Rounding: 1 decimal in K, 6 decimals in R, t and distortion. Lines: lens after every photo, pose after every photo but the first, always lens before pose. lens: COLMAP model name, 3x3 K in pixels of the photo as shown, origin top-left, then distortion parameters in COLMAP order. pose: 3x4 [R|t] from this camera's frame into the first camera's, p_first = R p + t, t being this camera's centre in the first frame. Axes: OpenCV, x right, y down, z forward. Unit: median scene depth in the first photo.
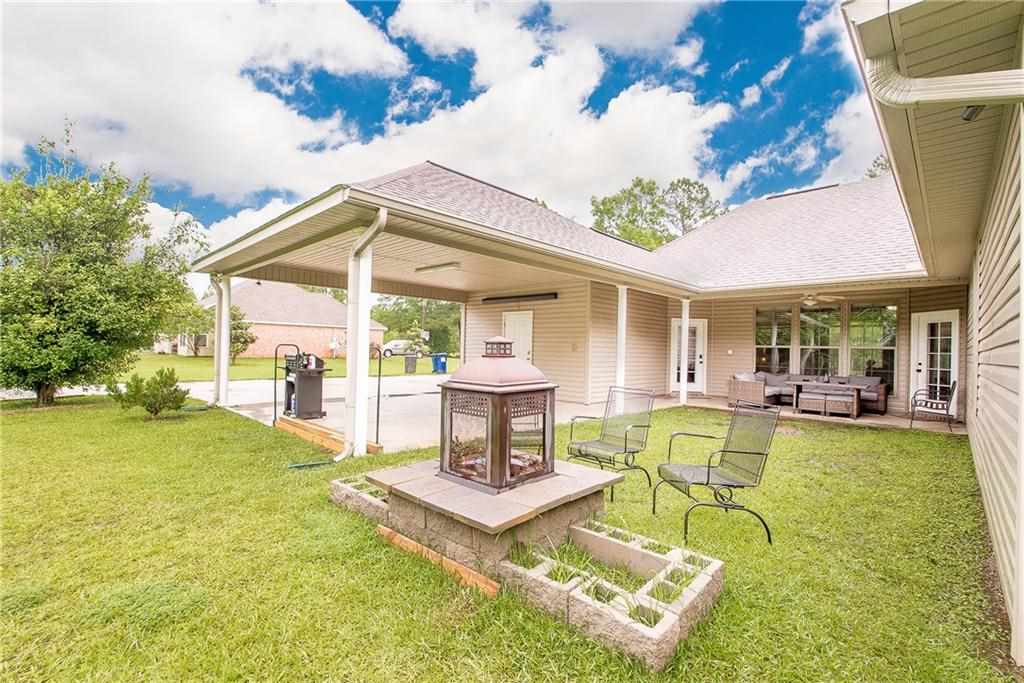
lens RADIAL K [[403.3, 0, 460.7], [0, 403.3, 345.6], [0, 0, 1]] dist [0.000411, 0.000019]
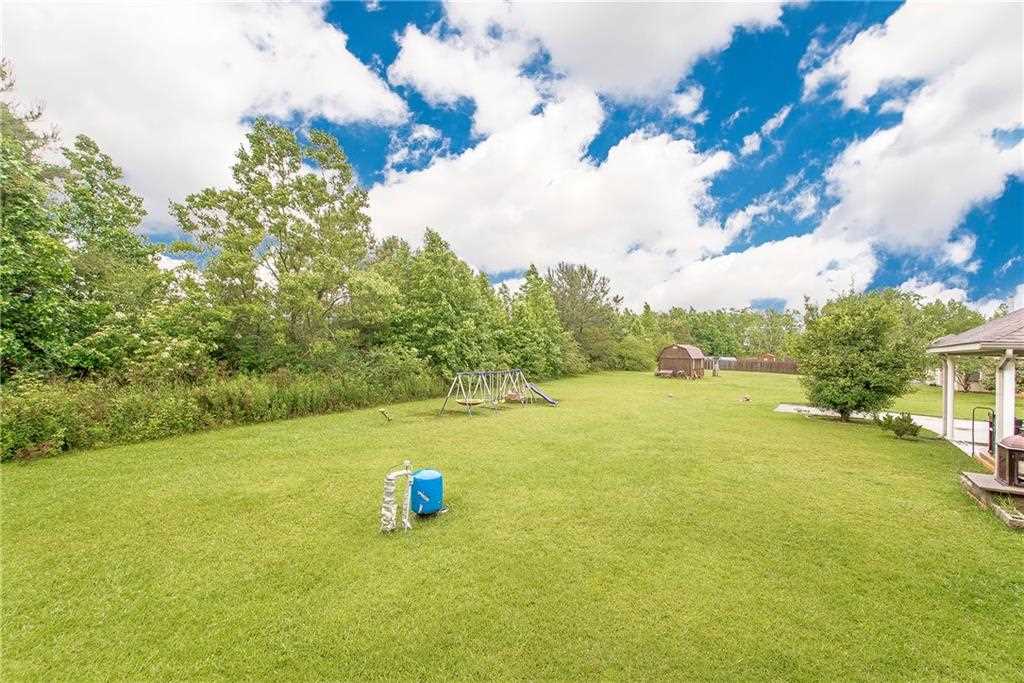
lens RADIAL K [[414.0, 0, 512.3], [0, 414.0, 351.6], [0, 0, 1]] dist [0.001782, 0.000196]
pose [[0.112414, -0.020315, -0.993454, 0.902078], [-0.000244, 0.999790, -0.020472, -0.171206], [0.993661, 0.002544, 0.112386, -0.945675]]
